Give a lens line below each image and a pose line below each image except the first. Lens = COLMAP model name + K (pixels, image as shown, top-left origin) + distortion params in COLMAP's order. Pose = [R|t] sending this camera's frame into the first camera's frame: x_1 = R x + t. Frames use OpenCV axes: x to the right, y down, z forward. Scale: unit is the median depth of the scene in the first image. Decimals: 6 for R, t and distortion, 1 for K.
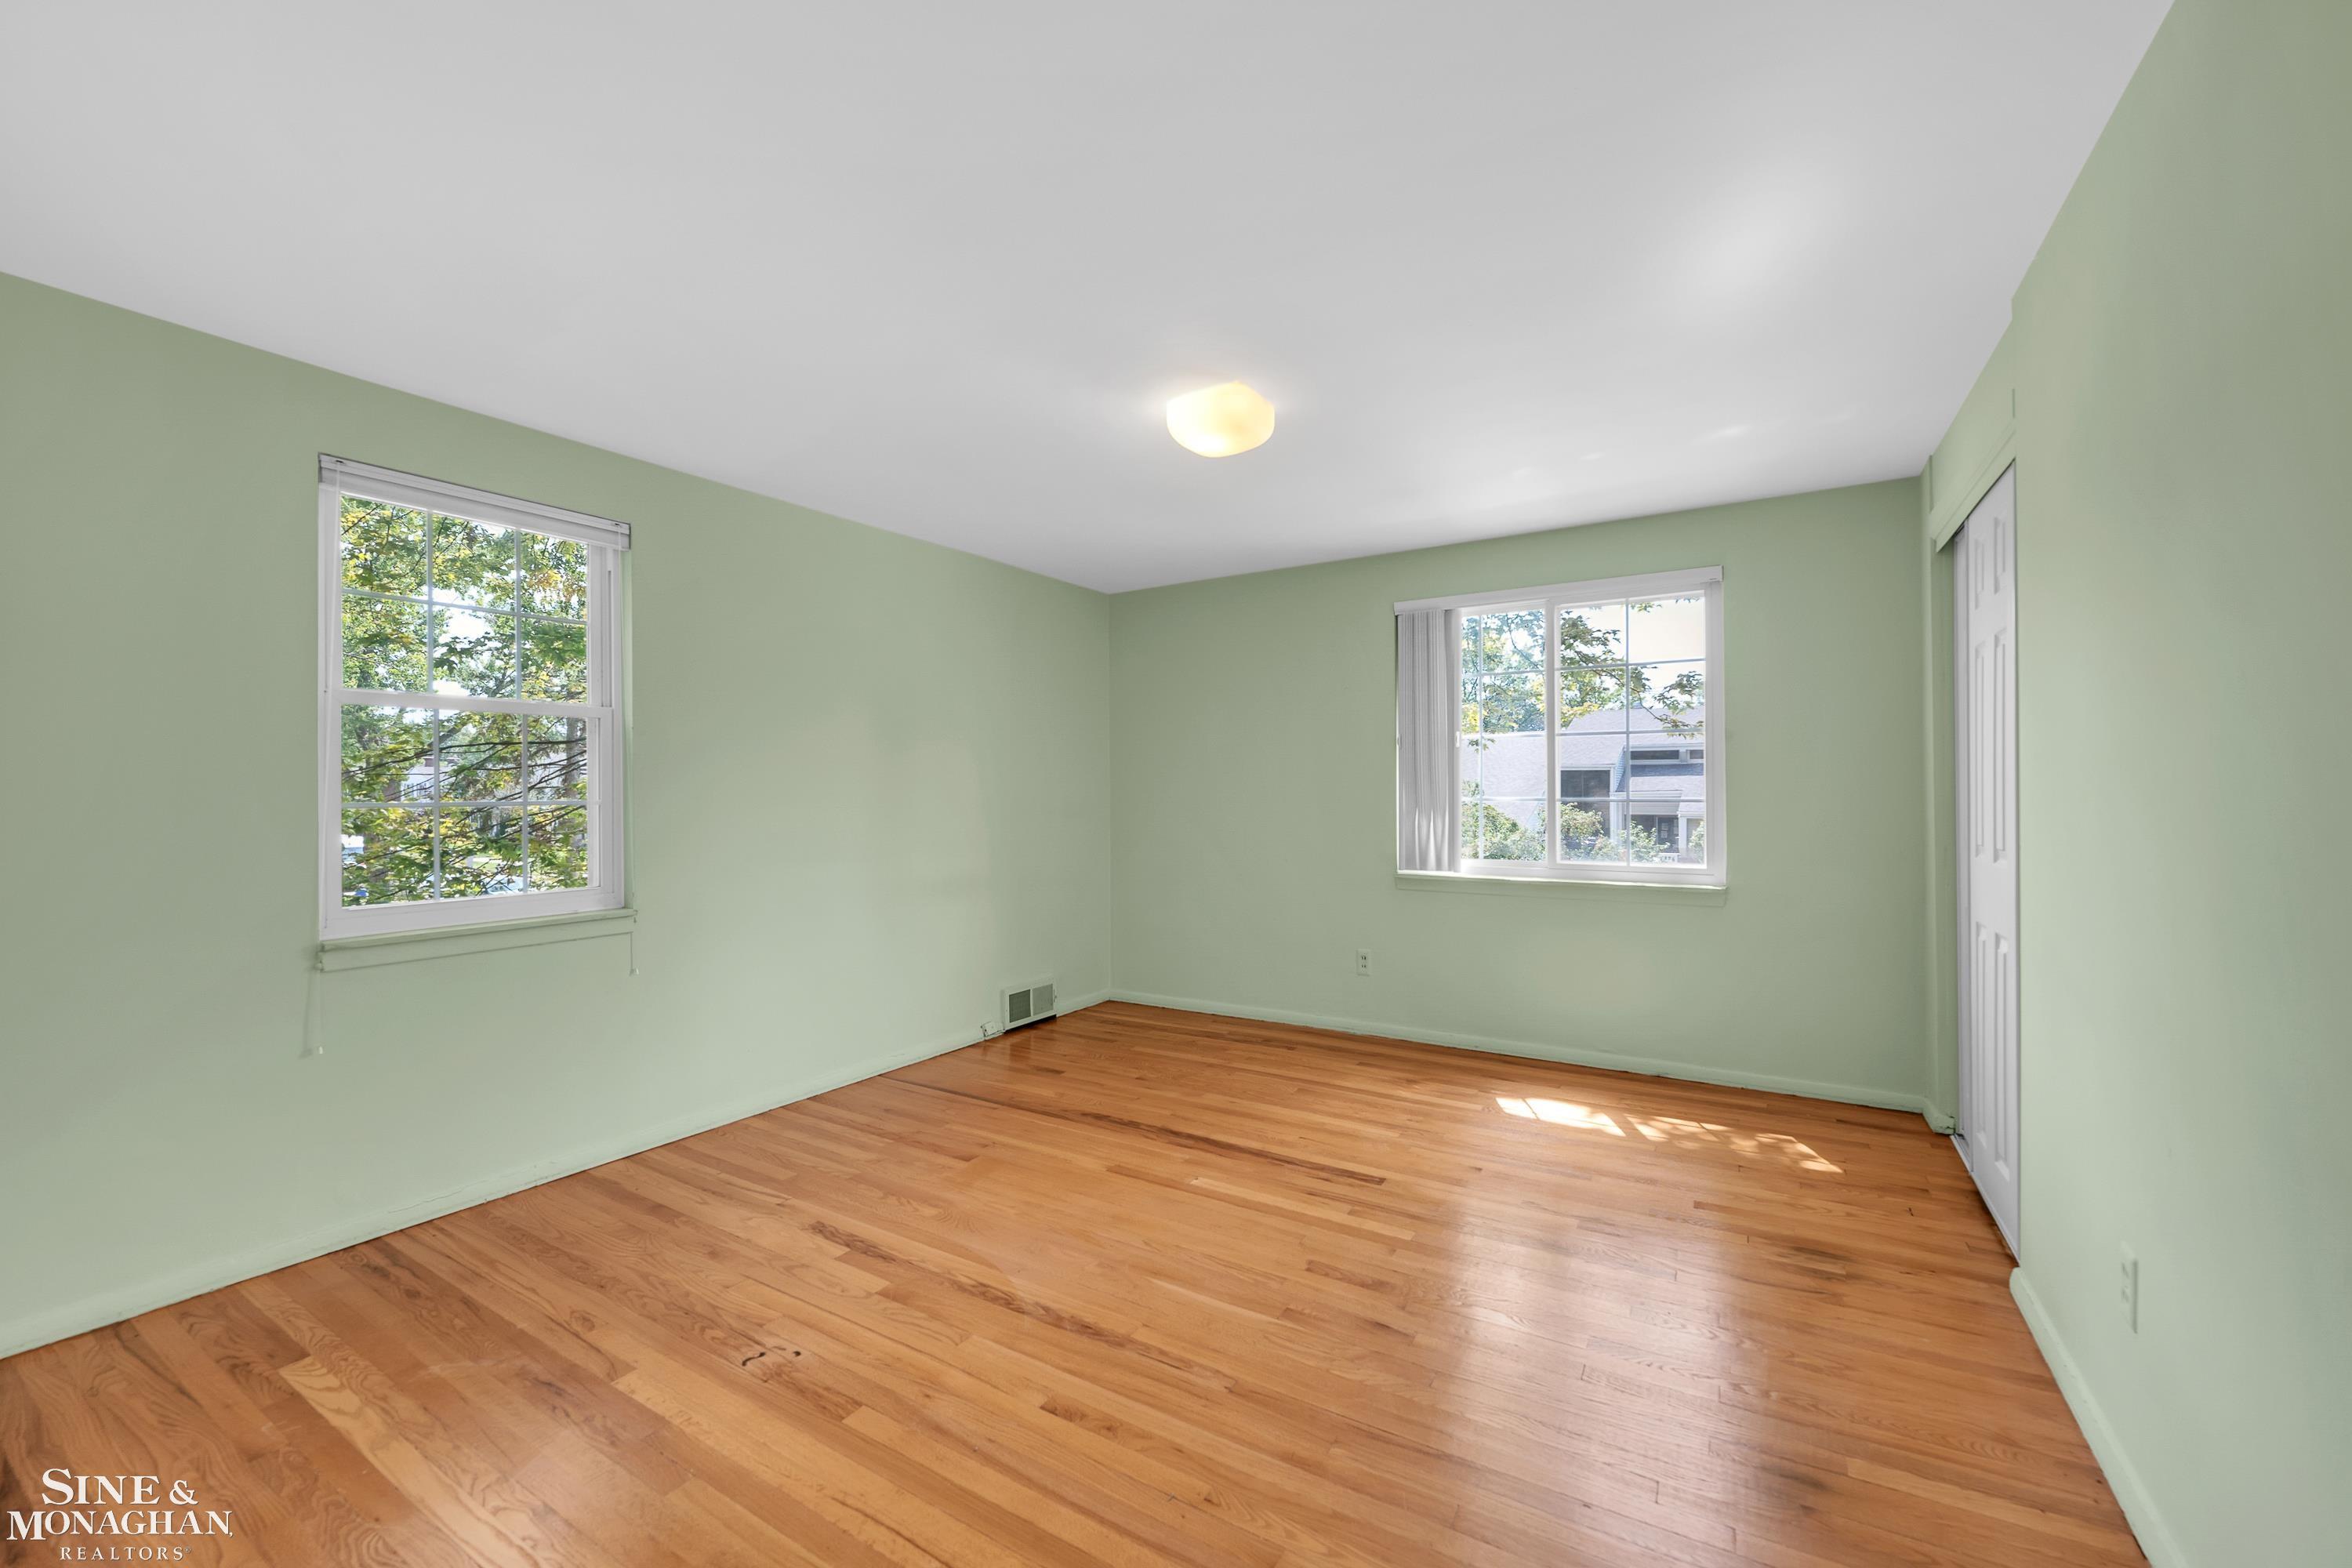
lens RADIAL K [[941.0, 0, 1175.0], [0, 941.0, 791.8], [0, 0, 1]] dist [-0.001908, 0.000969]
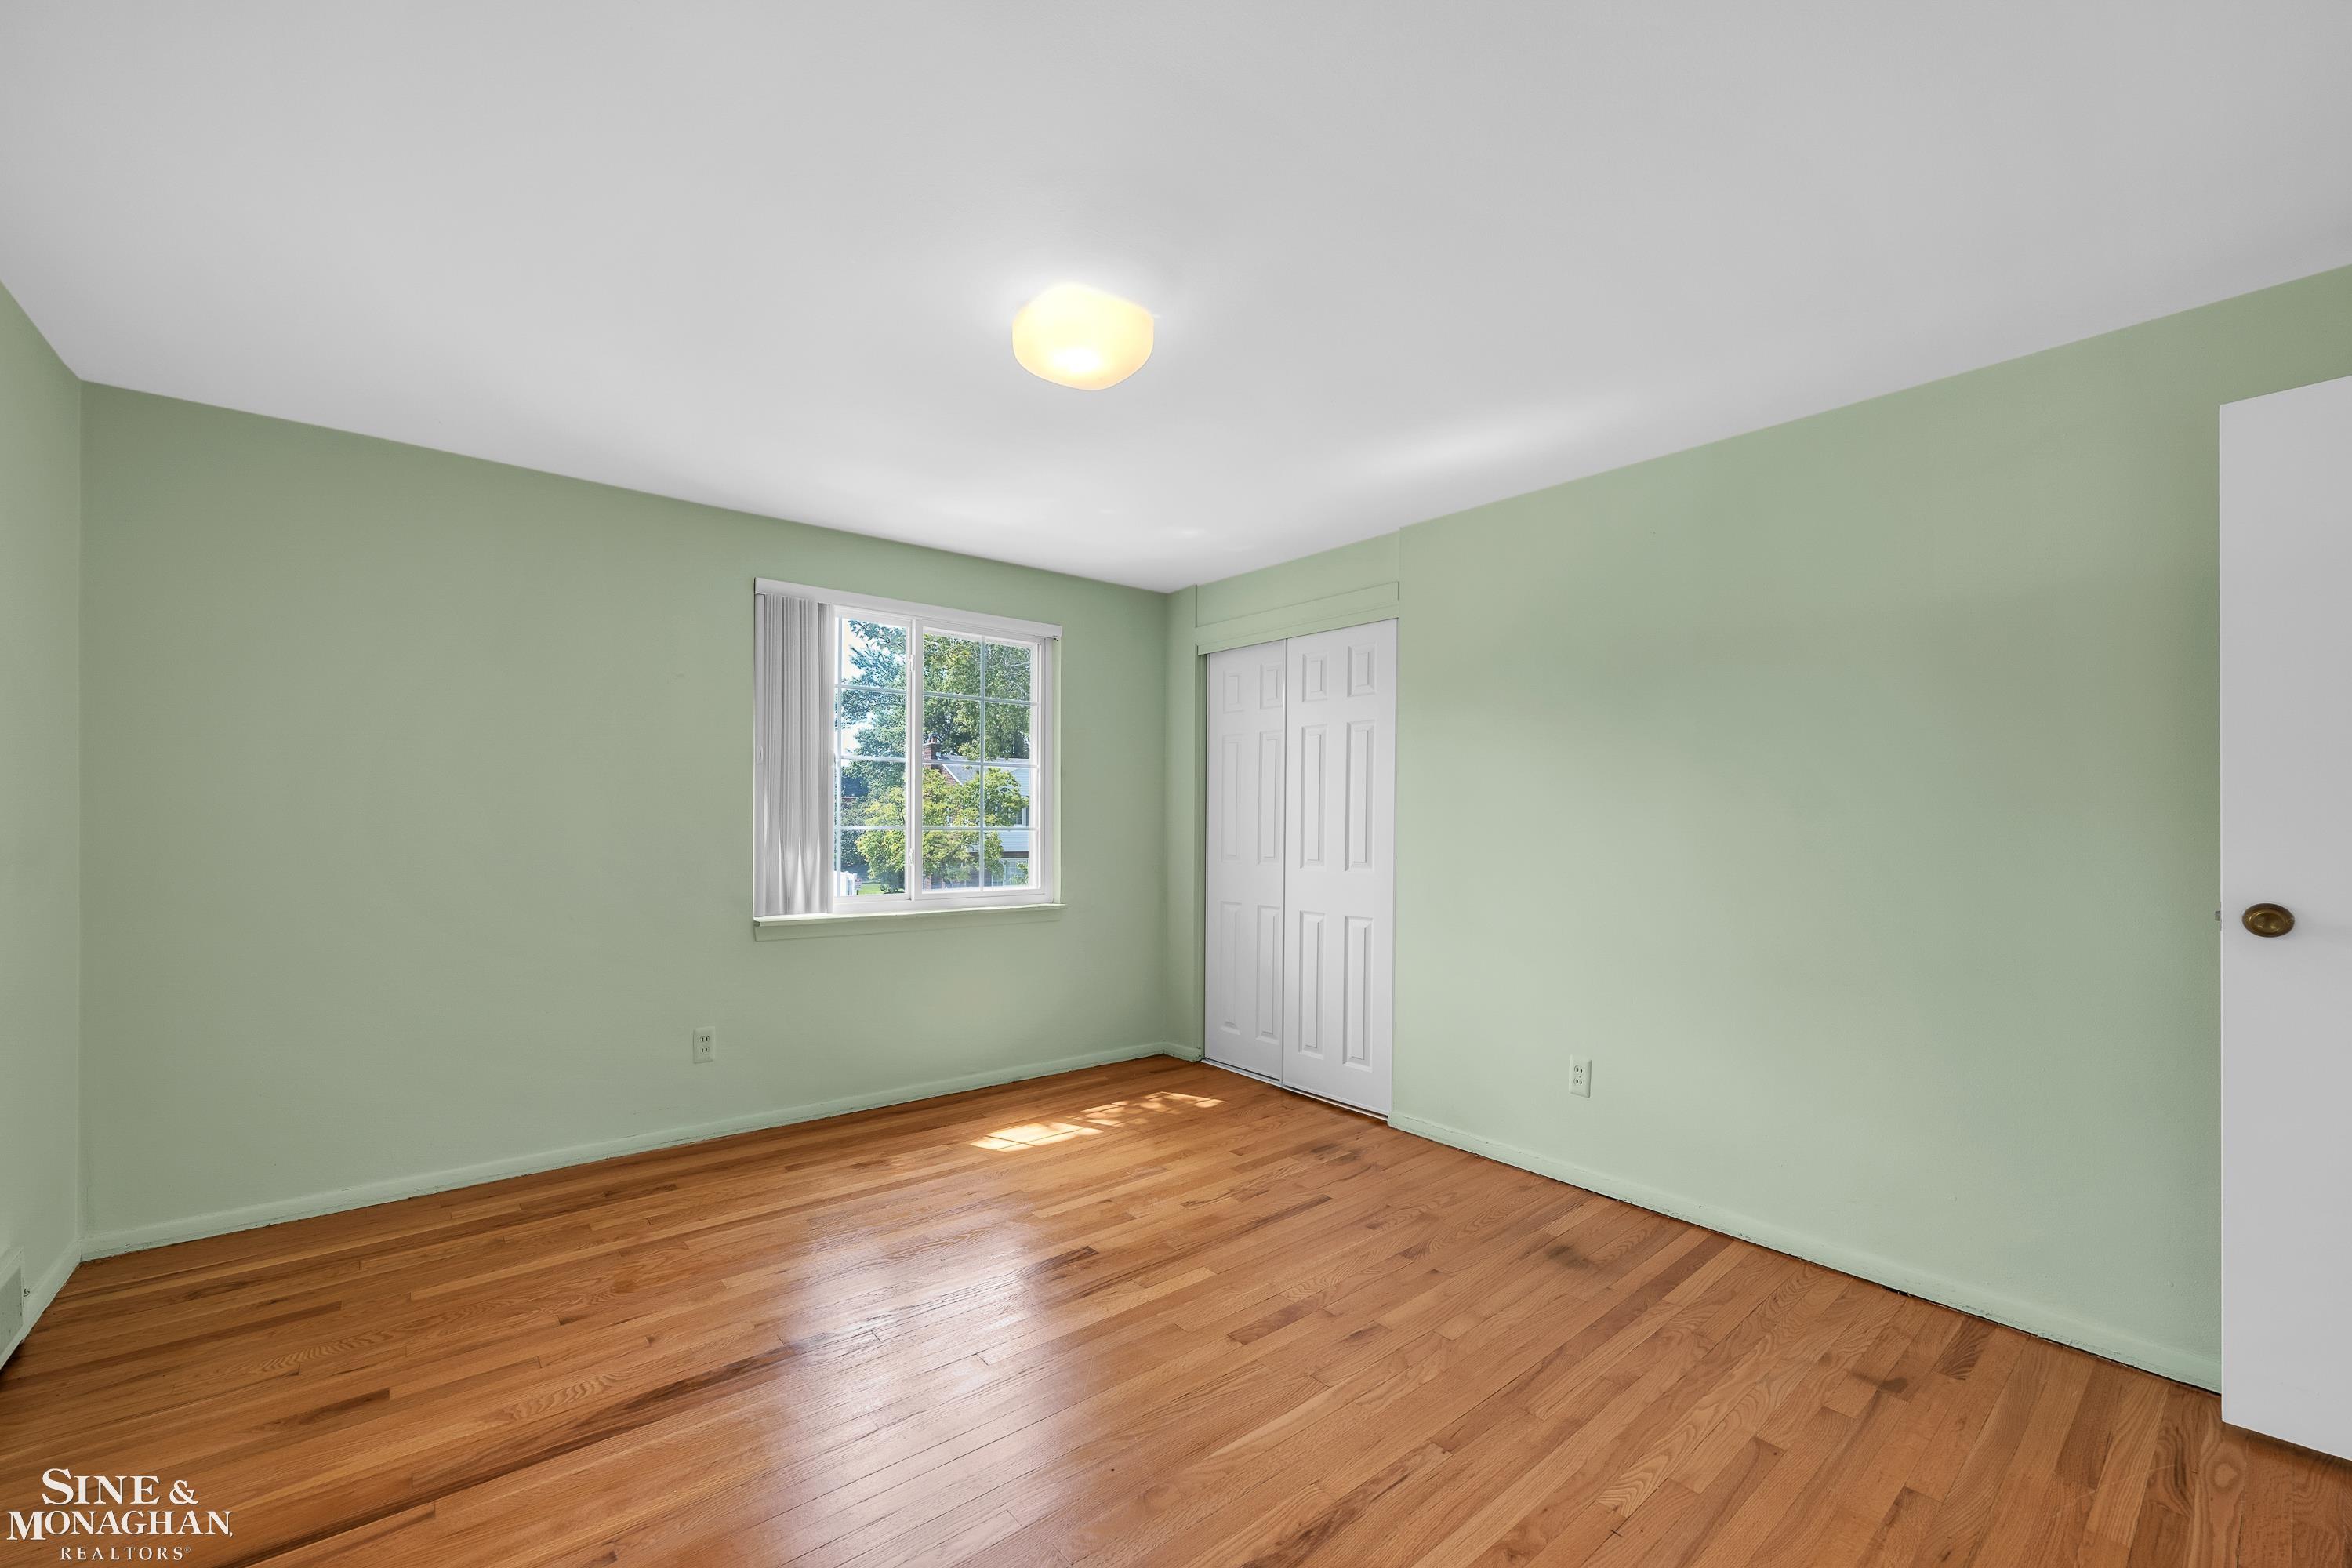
lens RADIAL K [[941.0, 0, 1191.2], [0, 941.0, 825.0], [0, 0, 1]] dist [-0.001908, 0.000969]
pose [[0.320052, 0.000607, 0.947400, -0.472224], [-0.009511, 0.999951, 0.002572, -0.000058], [-0.947352, -0.009834, 0.320042, 0.479979]]
